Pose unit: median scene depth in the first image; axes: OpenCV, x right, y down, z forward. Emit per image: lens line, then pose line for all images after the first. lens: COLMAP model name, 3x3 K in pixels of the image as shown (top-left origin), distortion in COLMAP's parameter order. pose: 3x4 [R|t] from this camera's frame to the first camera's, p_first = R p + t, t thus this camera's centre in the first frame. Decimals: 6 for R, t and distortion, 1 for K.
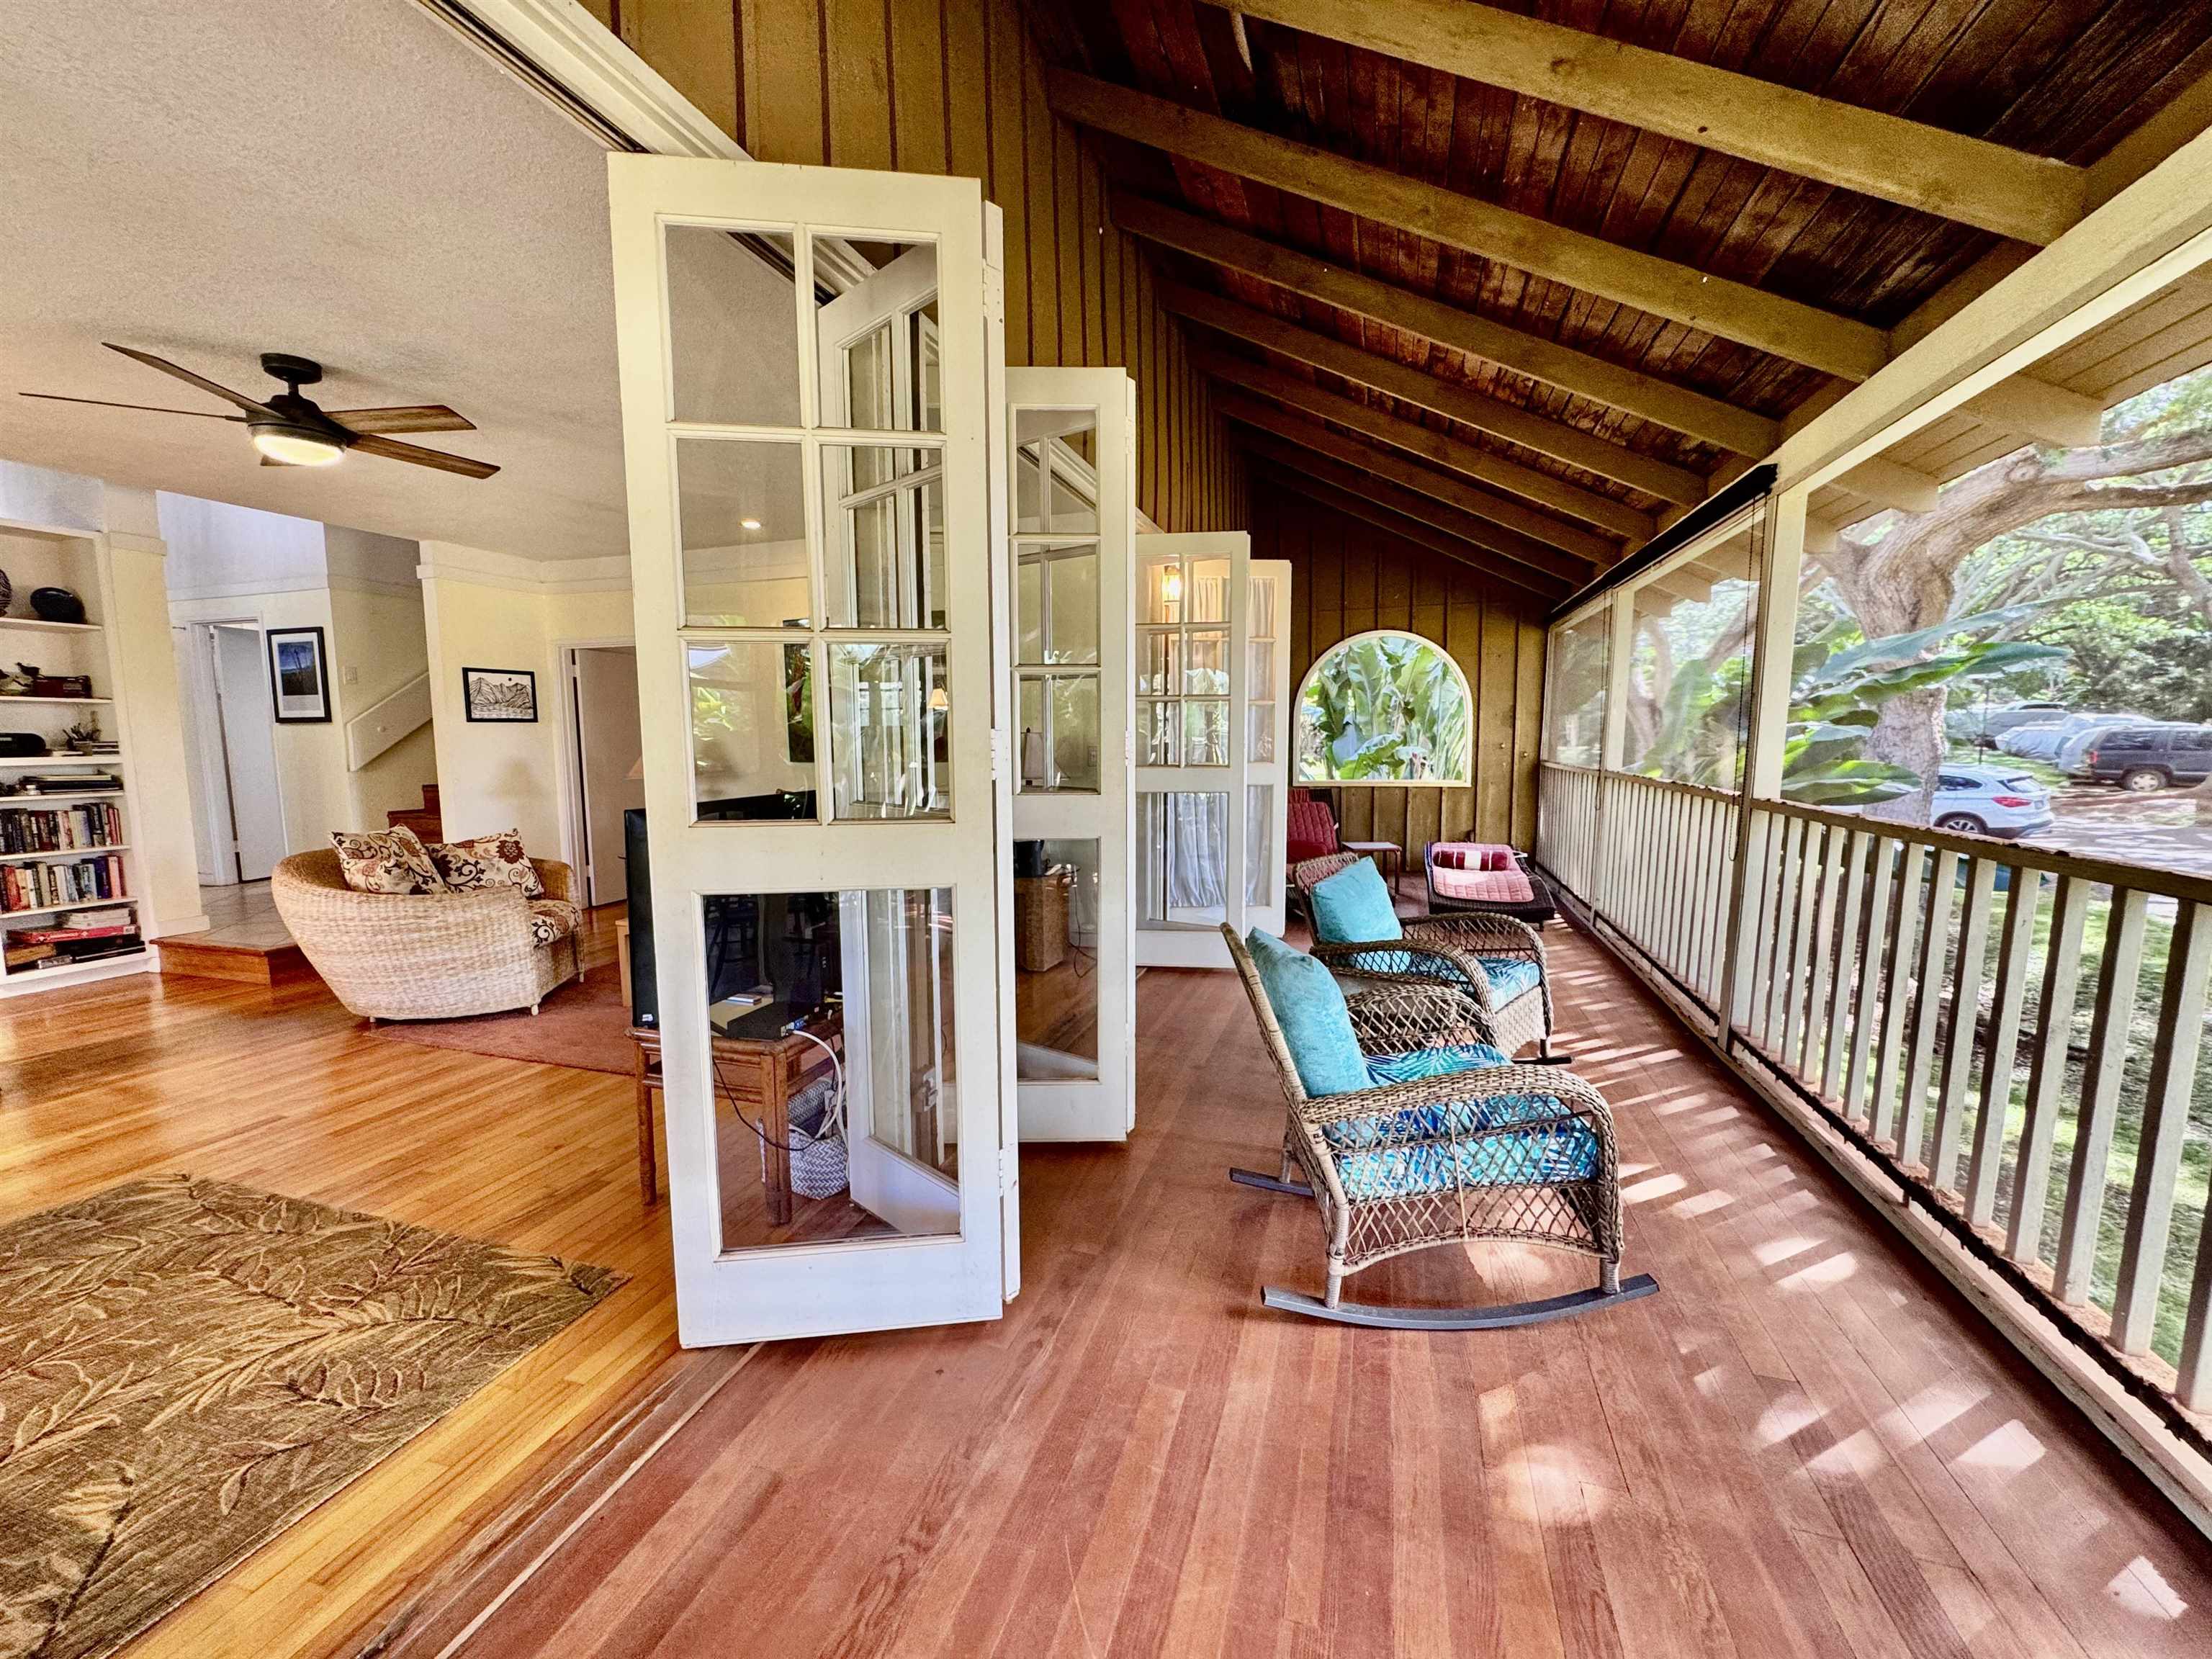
lens RADIAL K [[878.9, 0, 1104.7], [0, 878.9, 837.3], [0, 0, 1]] dist [-0.003124, 0.000032]
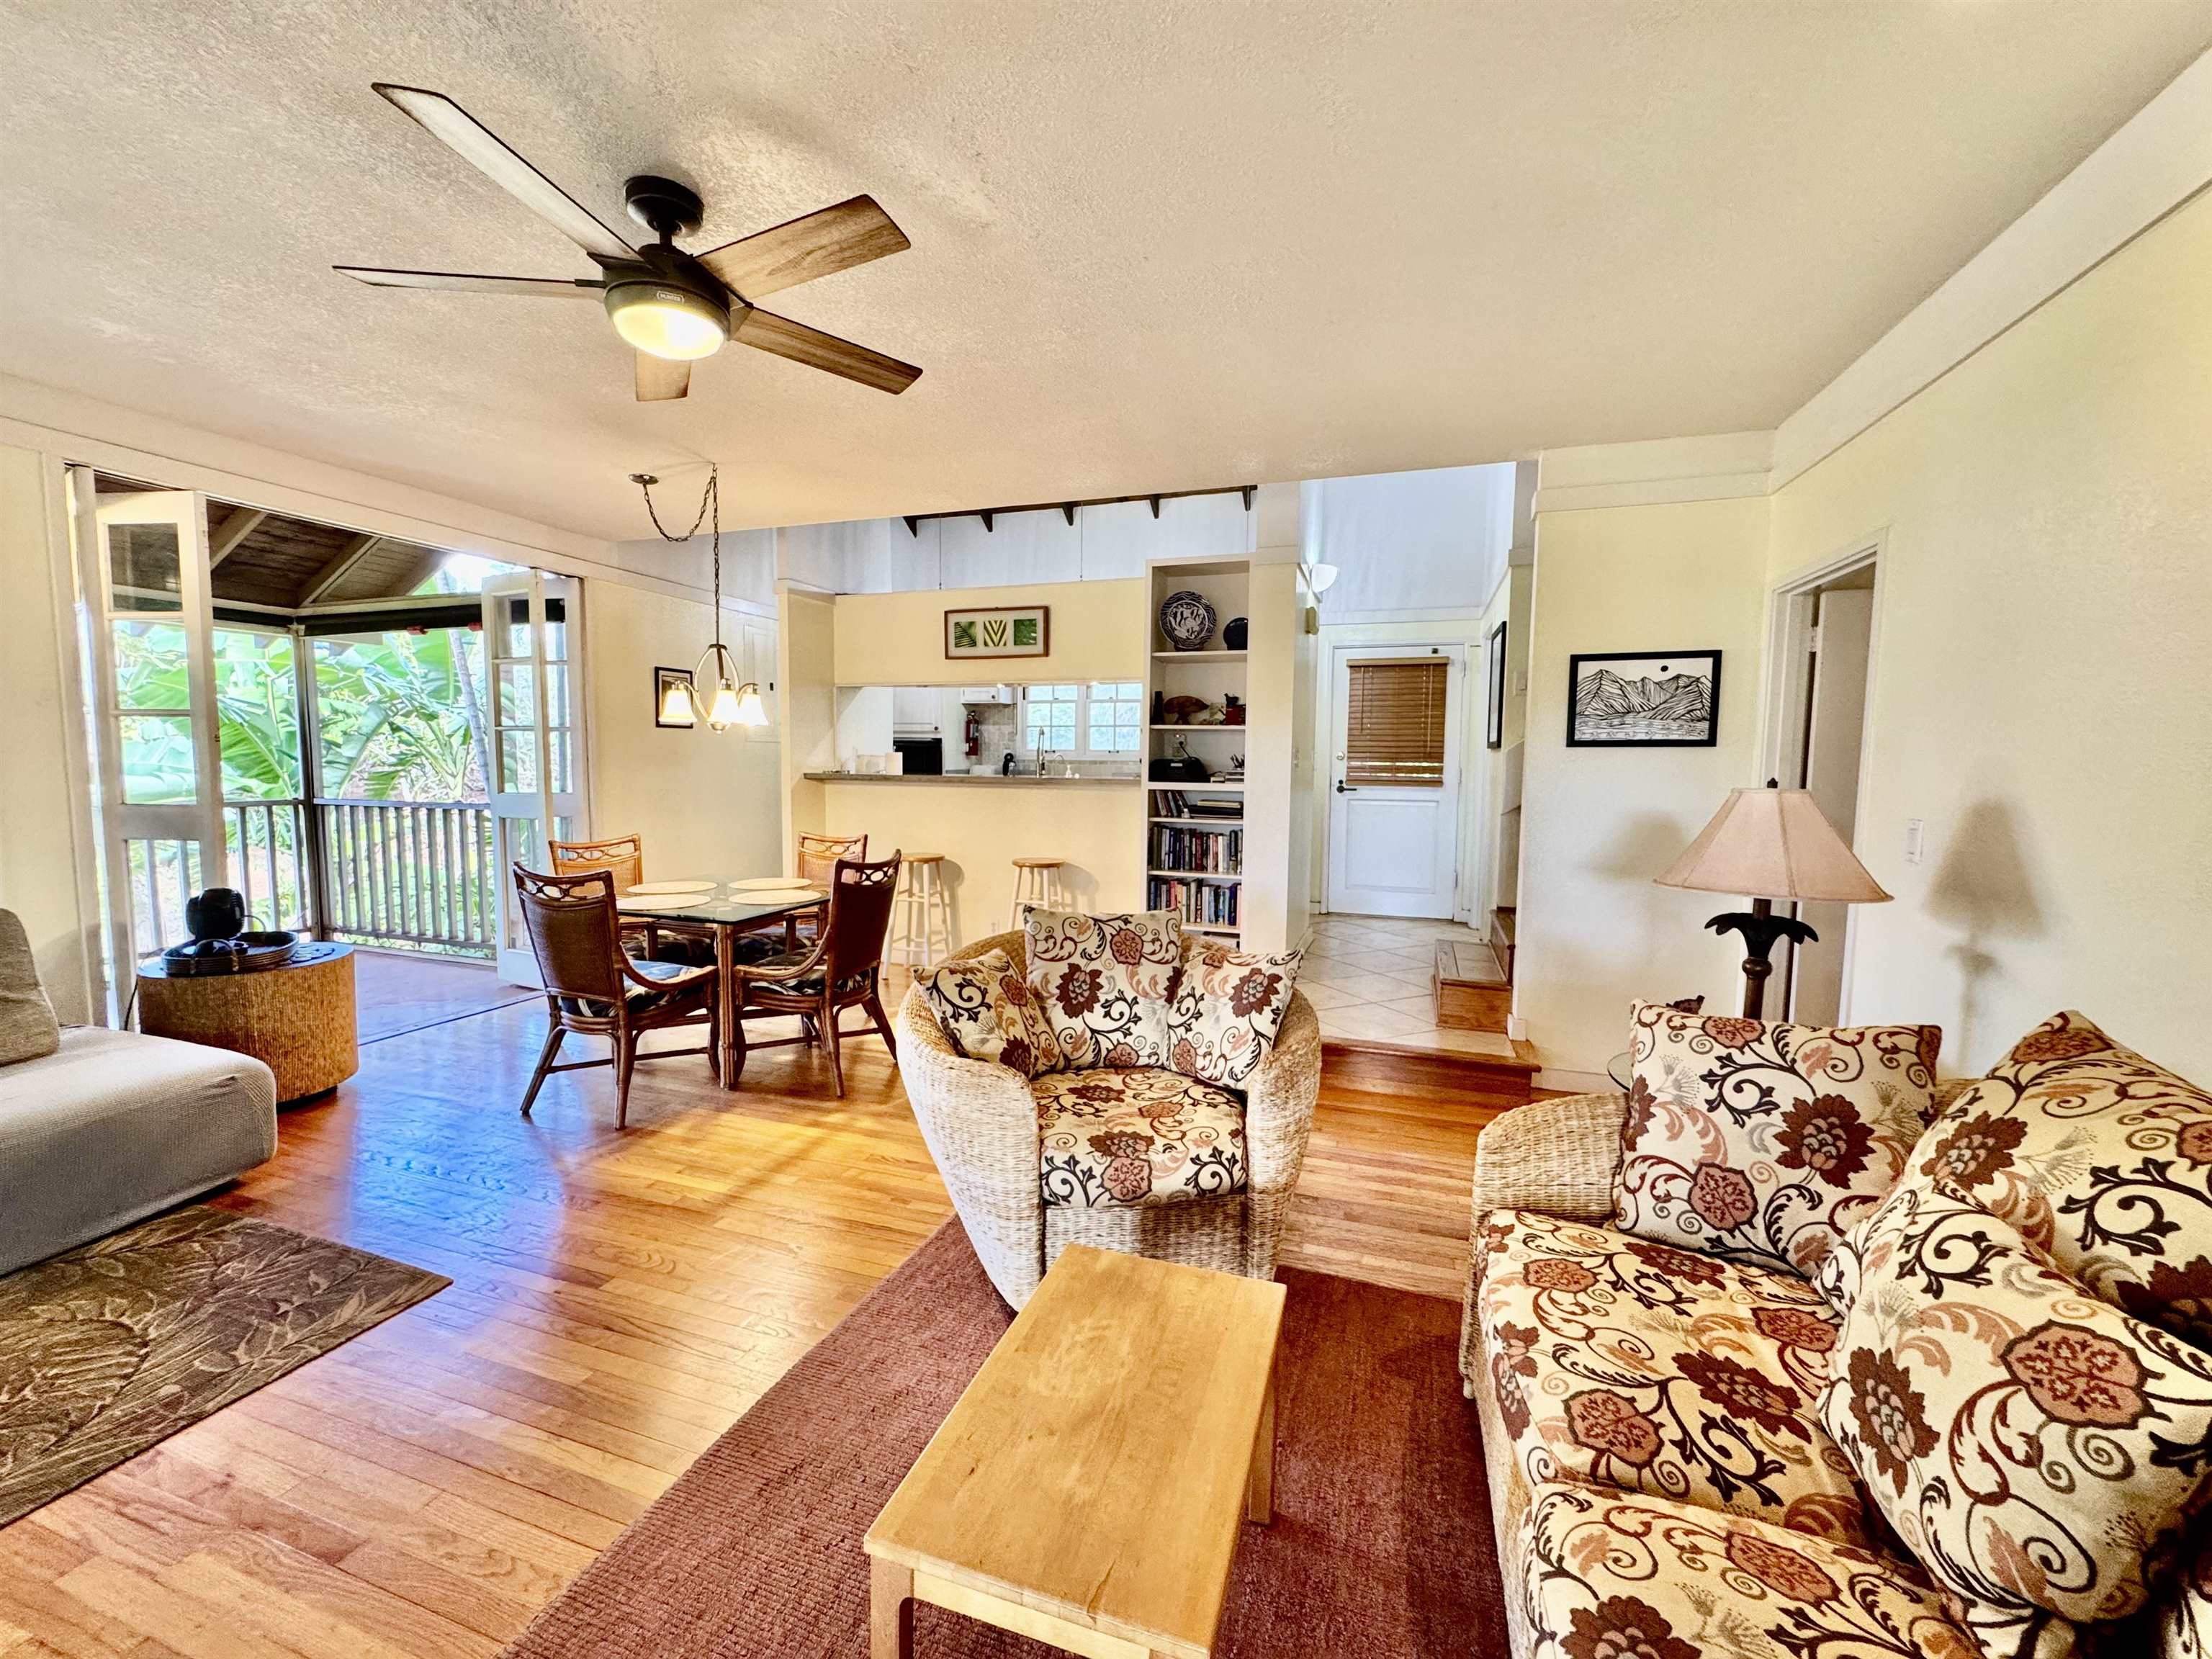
lens RADIAL K [[878.9, 0, 1203.1], [0, 878.9, 856.1], [0, 0, 1]] dist [-0.003124, 0.000032]
pose [[-0.013753, 0.098490, -0.995043, -0.118201], [-0.137212, 0.985537, 0.099446, -0.082817], [0.990446, 0.137900, -0.000040, 0.765507]]
